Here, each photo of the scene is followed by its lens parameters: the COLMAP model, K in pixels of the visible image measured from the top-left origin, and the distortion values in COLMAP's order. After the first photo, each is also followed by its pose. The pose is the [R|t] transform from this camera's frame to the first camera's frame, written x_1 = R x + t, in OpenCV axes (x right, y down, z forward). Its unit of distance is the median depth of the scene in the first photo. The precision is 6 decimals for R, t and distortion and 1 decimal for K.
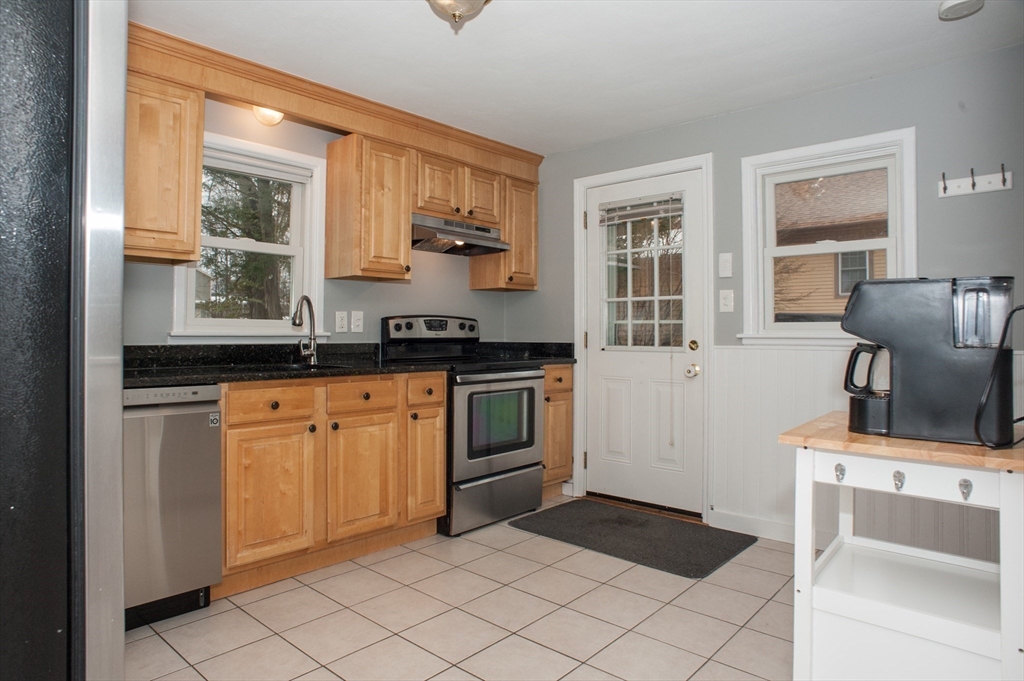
lens RADIAL K [[625.8, 0, 478.5], [0, 625.8, 319.1], [0, 0, 1]] dist [-0.101697, 0.066340]
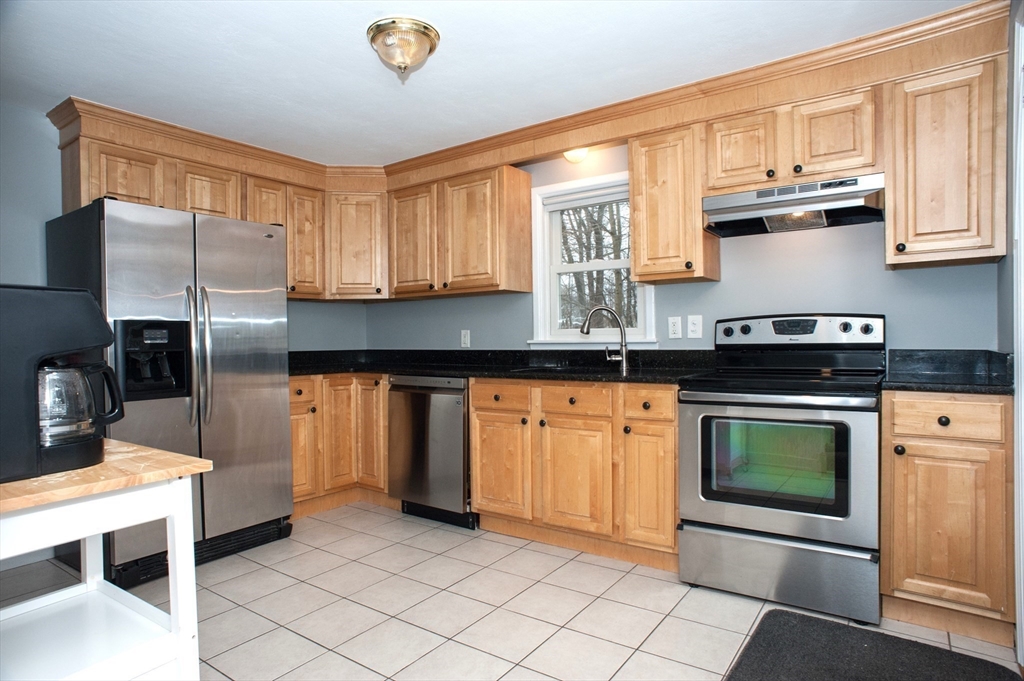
lens RADIAL K [[588.6, 0, 508.1], [0, 588.6, 342.4], [0, 0, 1]] dist [-0.095605, 0.056236]
pose [[0.118778, 0.002062, -0.992919, 0.721714], [0.038167, 0.999249, 0.006641, 0.013043], [0.992187, -0.038686, 0.118610, 0.705617]]
